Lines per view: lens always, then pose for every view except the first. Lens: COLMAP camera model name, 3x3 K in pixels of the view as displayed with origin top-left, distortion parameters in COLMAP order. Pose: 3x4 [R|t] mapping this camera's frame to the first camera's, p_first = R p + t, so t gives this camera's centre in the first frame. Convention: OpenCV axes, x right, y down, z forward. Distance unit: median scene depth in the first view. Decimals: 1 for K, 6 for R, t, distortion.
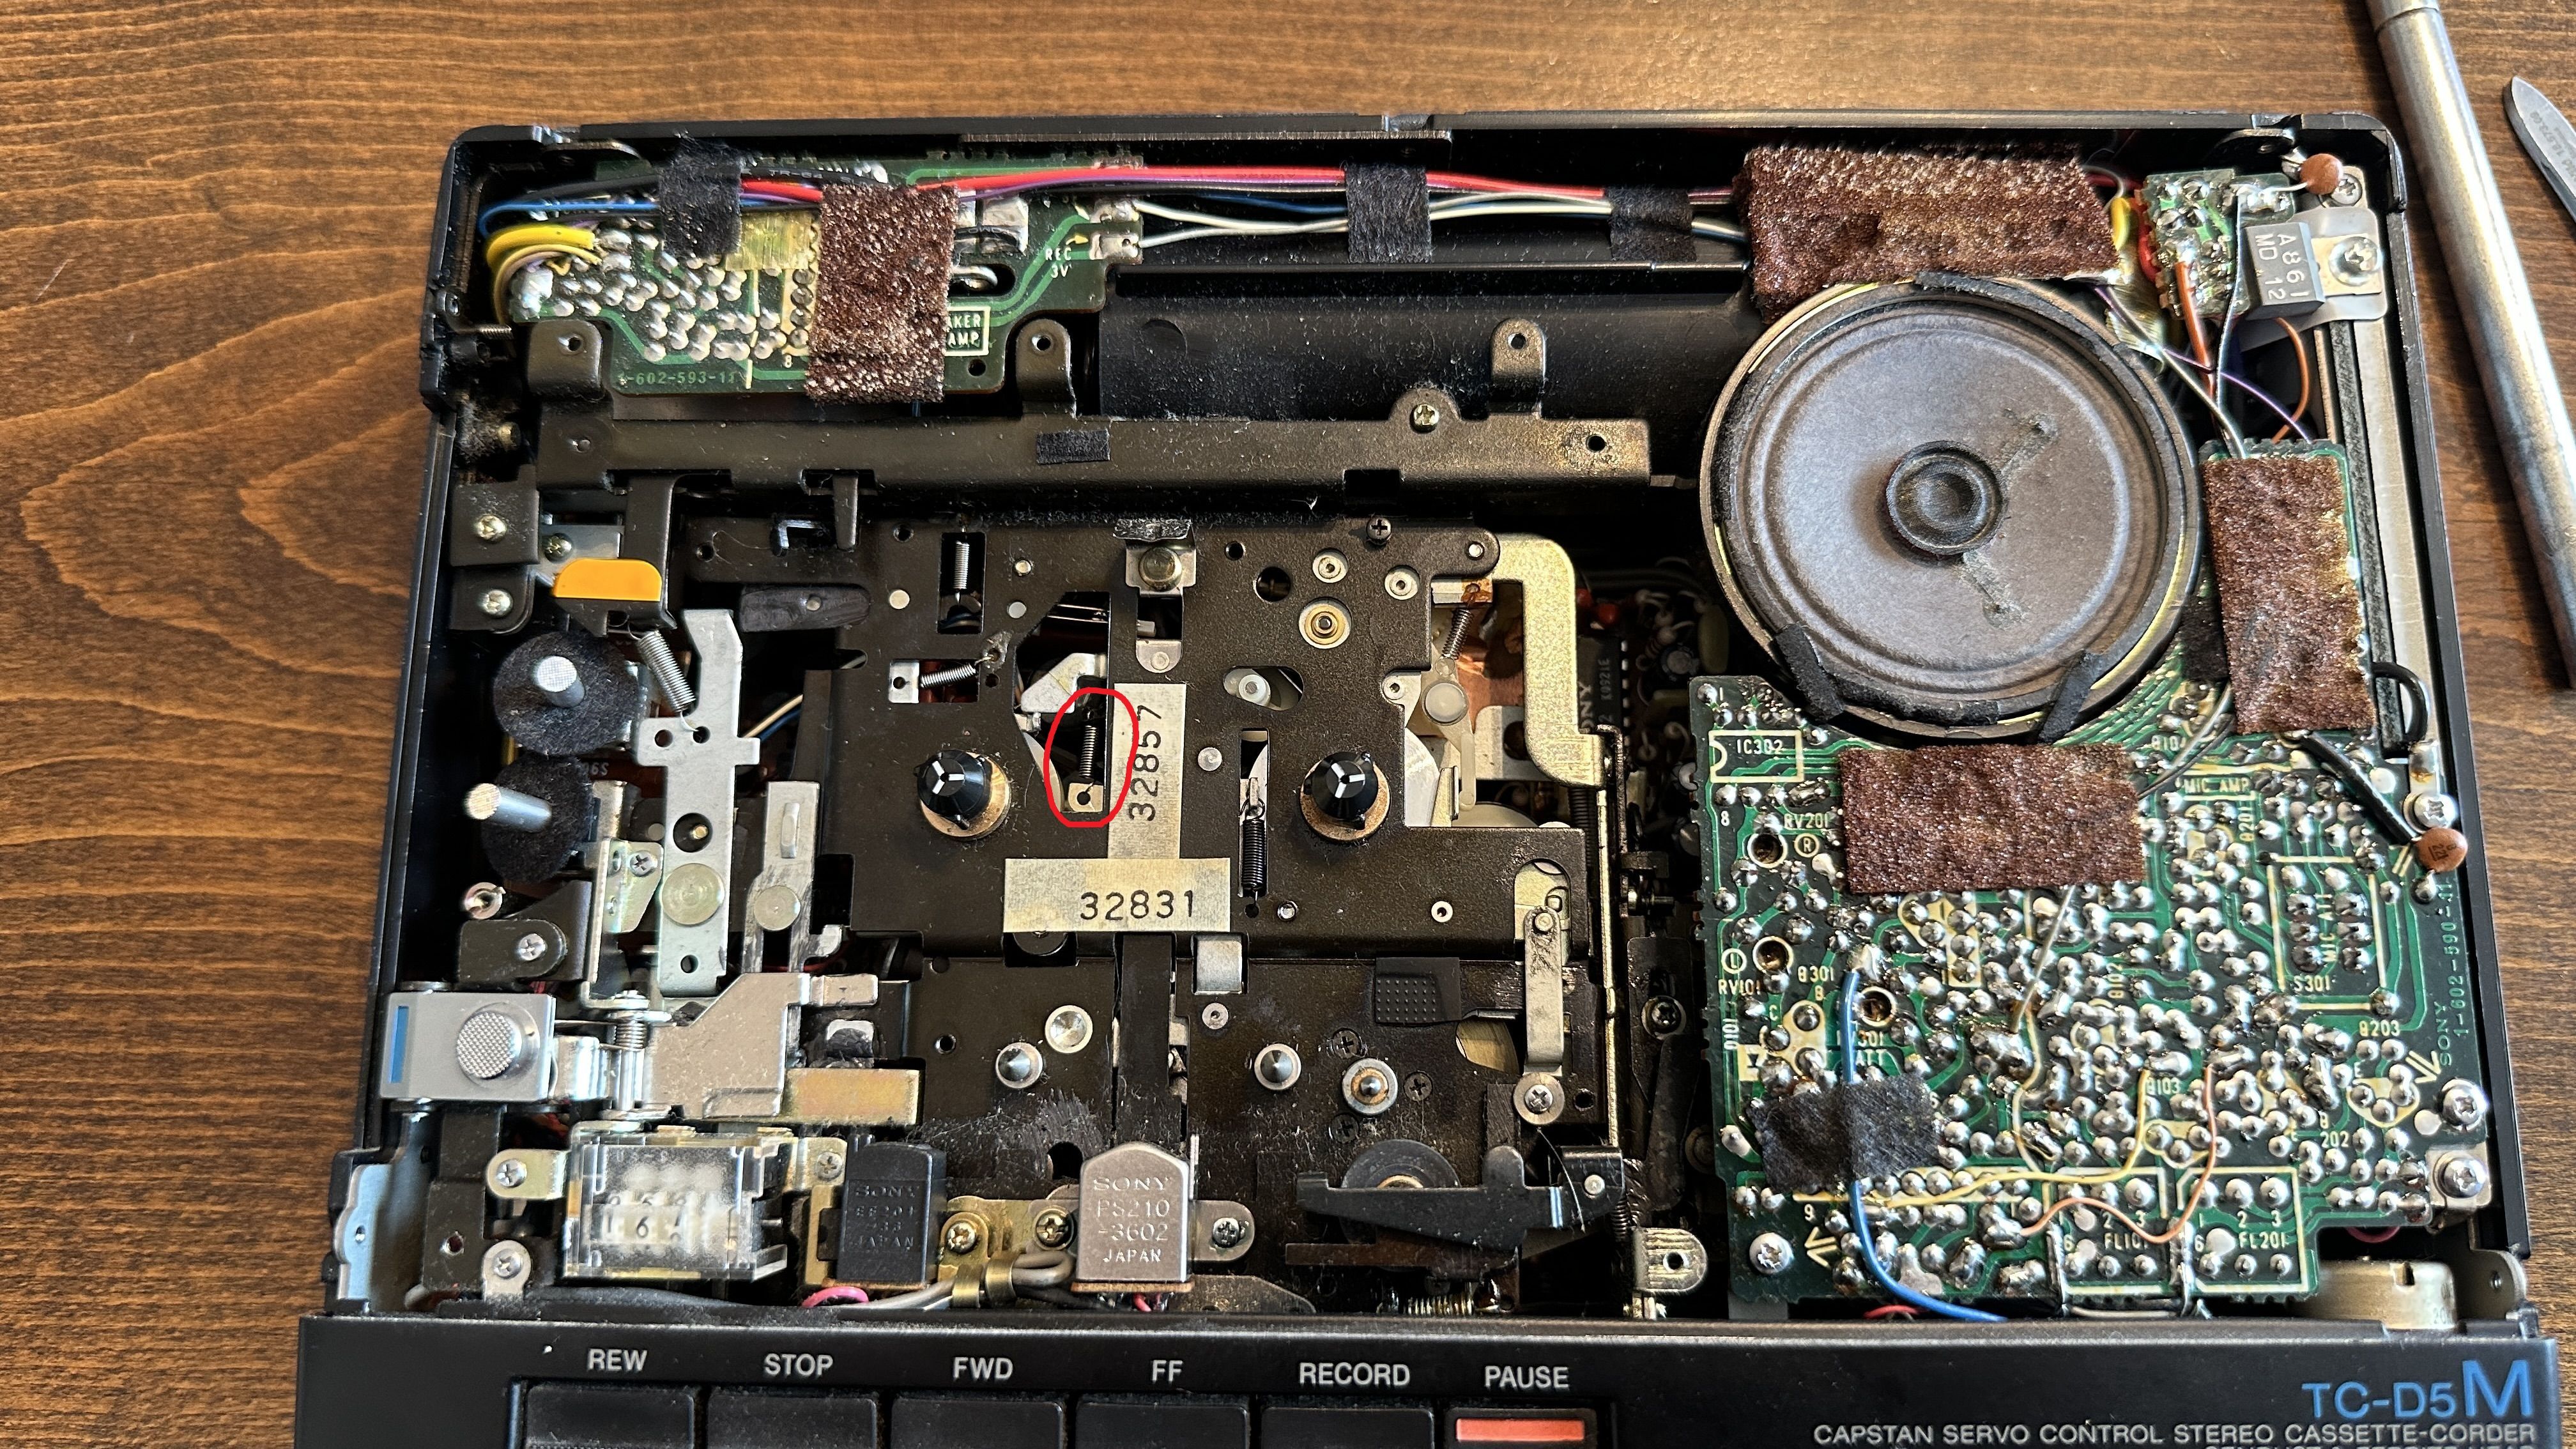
lens RADIAL K [[1664.8, 0, 1288.0], [0, 1664.8, 724.5], [0, 0, 1]] dist [0.002821, -0.000590]
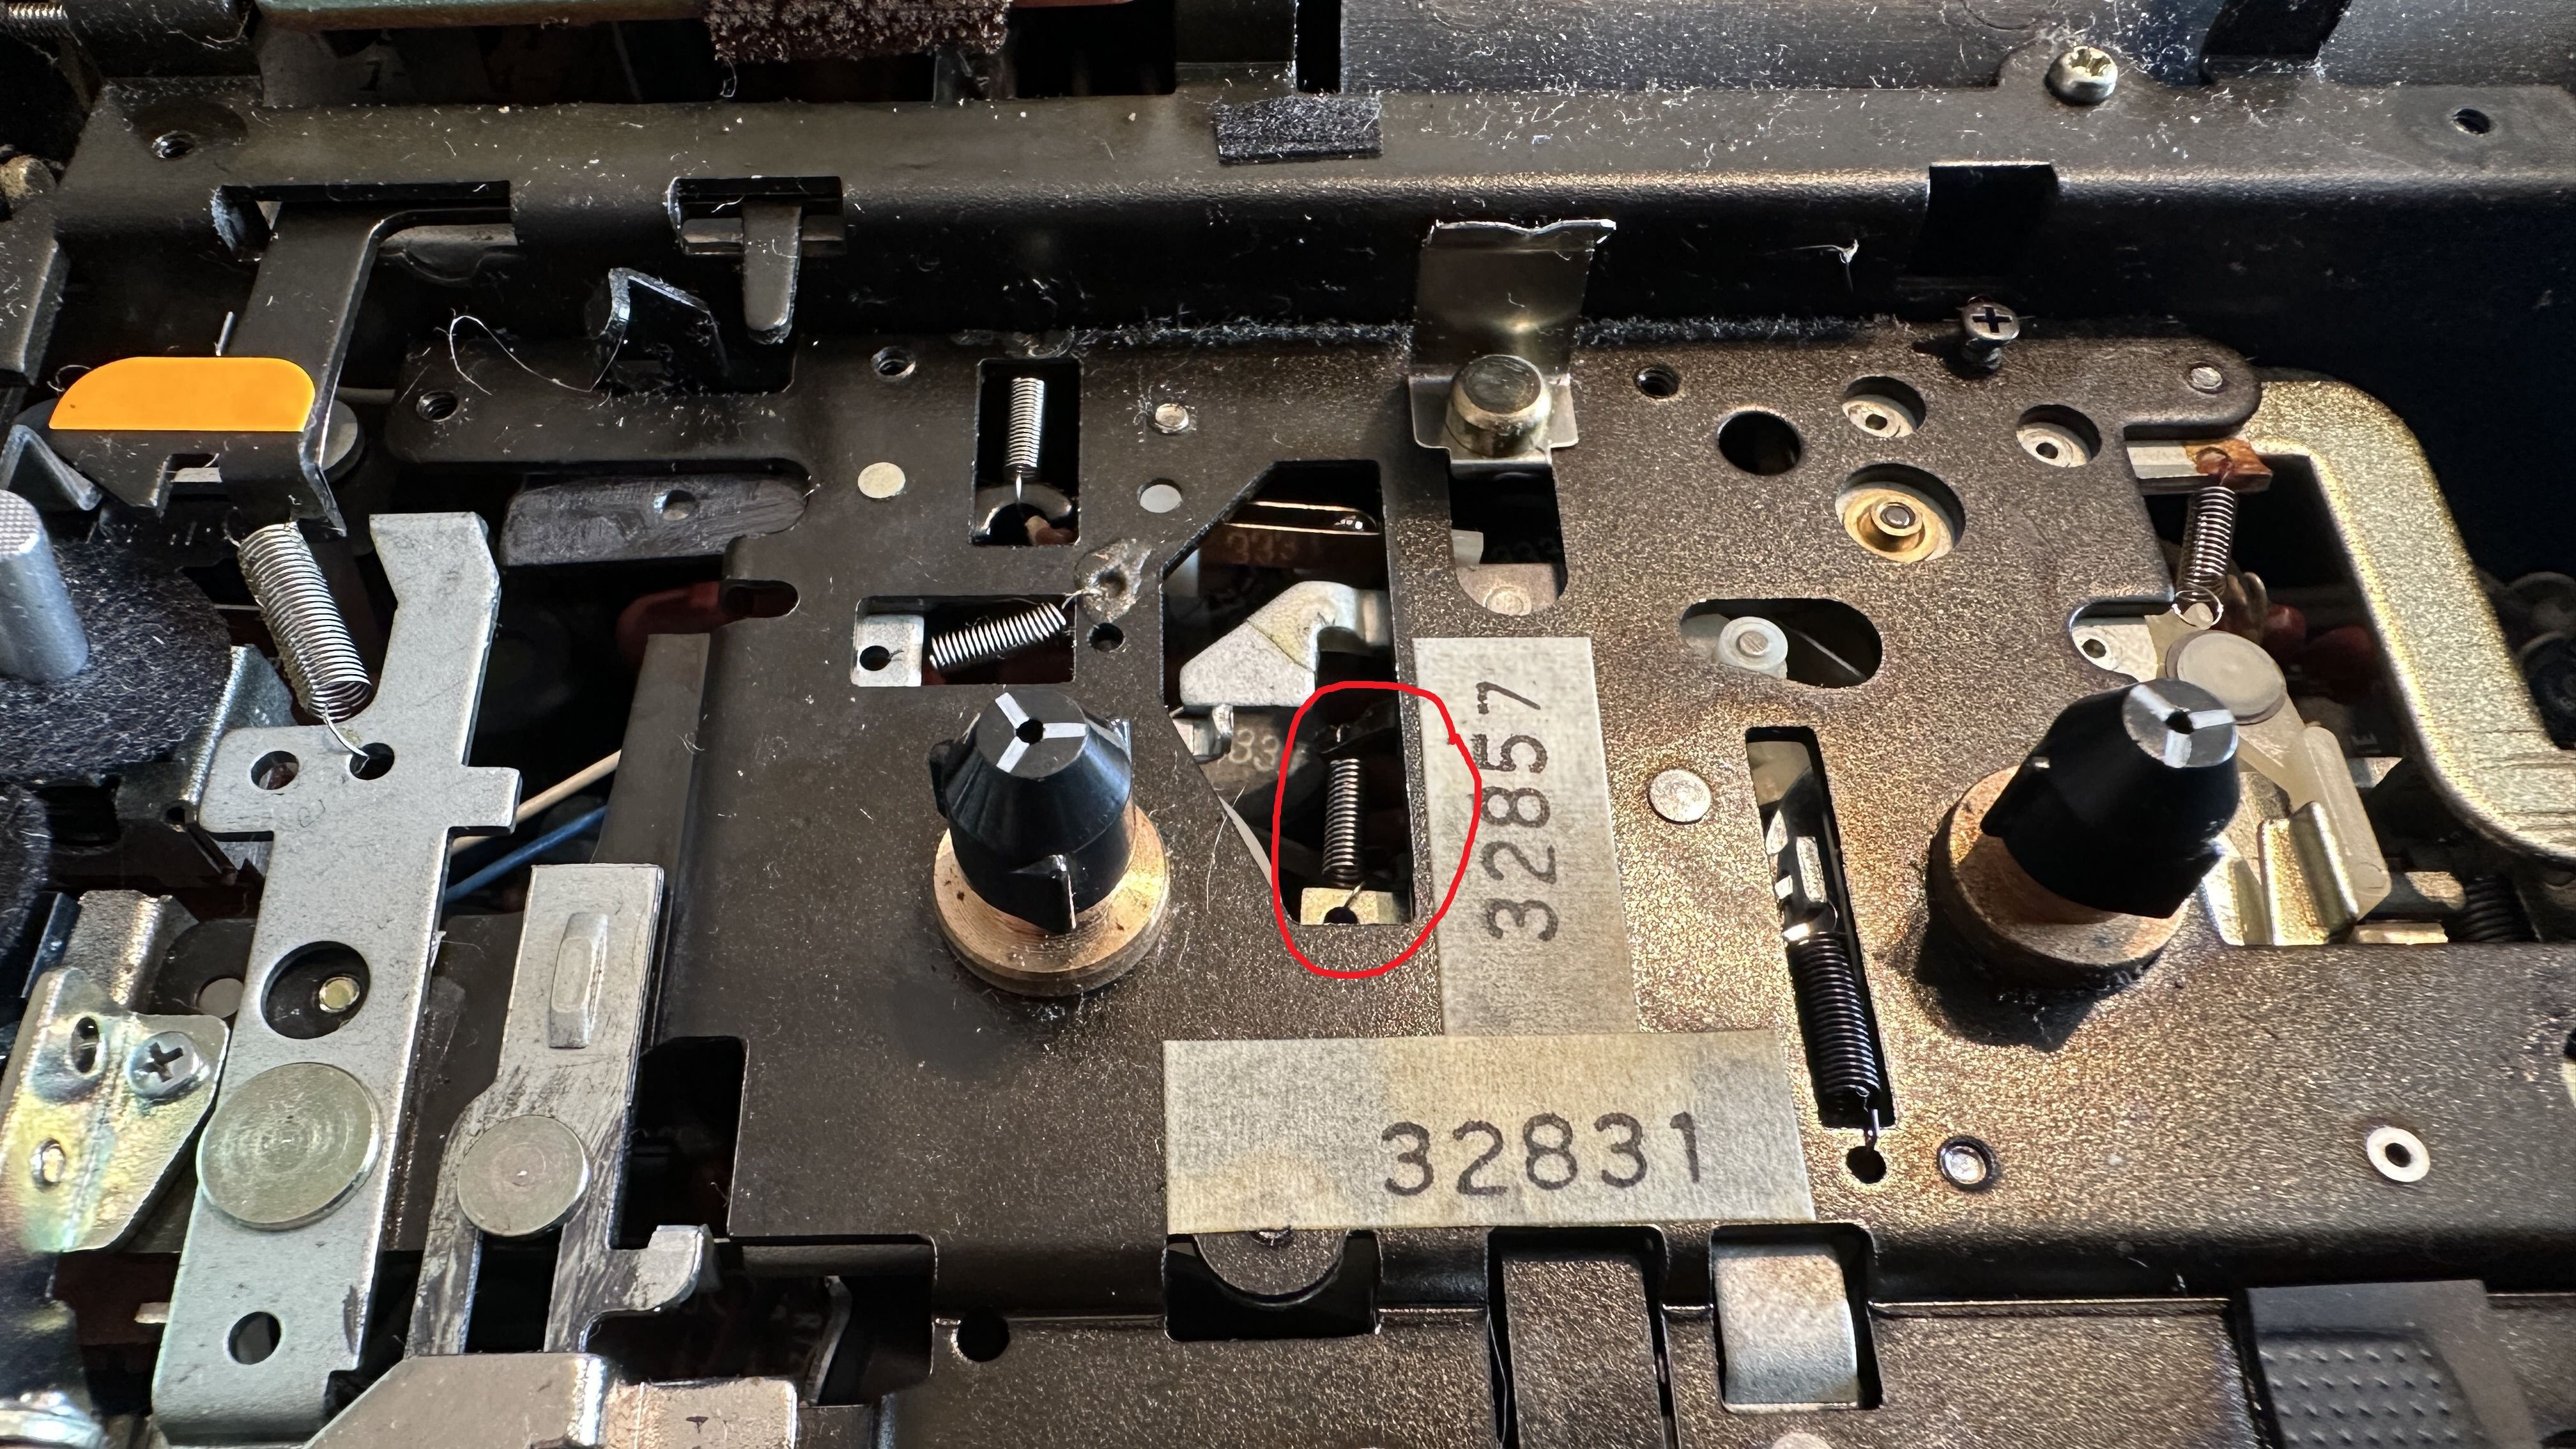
lens RADIAL K [[2109.7, 0, 1288.0], [0, 2109.7, 724.5], [0, 0, 1]] dist [-0.020944, 0.007761]
pose [[0.999896, -0.012837, 0.006606, -0.142420], [0.014126, 0.964396, -0.264084, 0.134244], [-0.002981, 0.264150, 0.964477, 0.528226]]
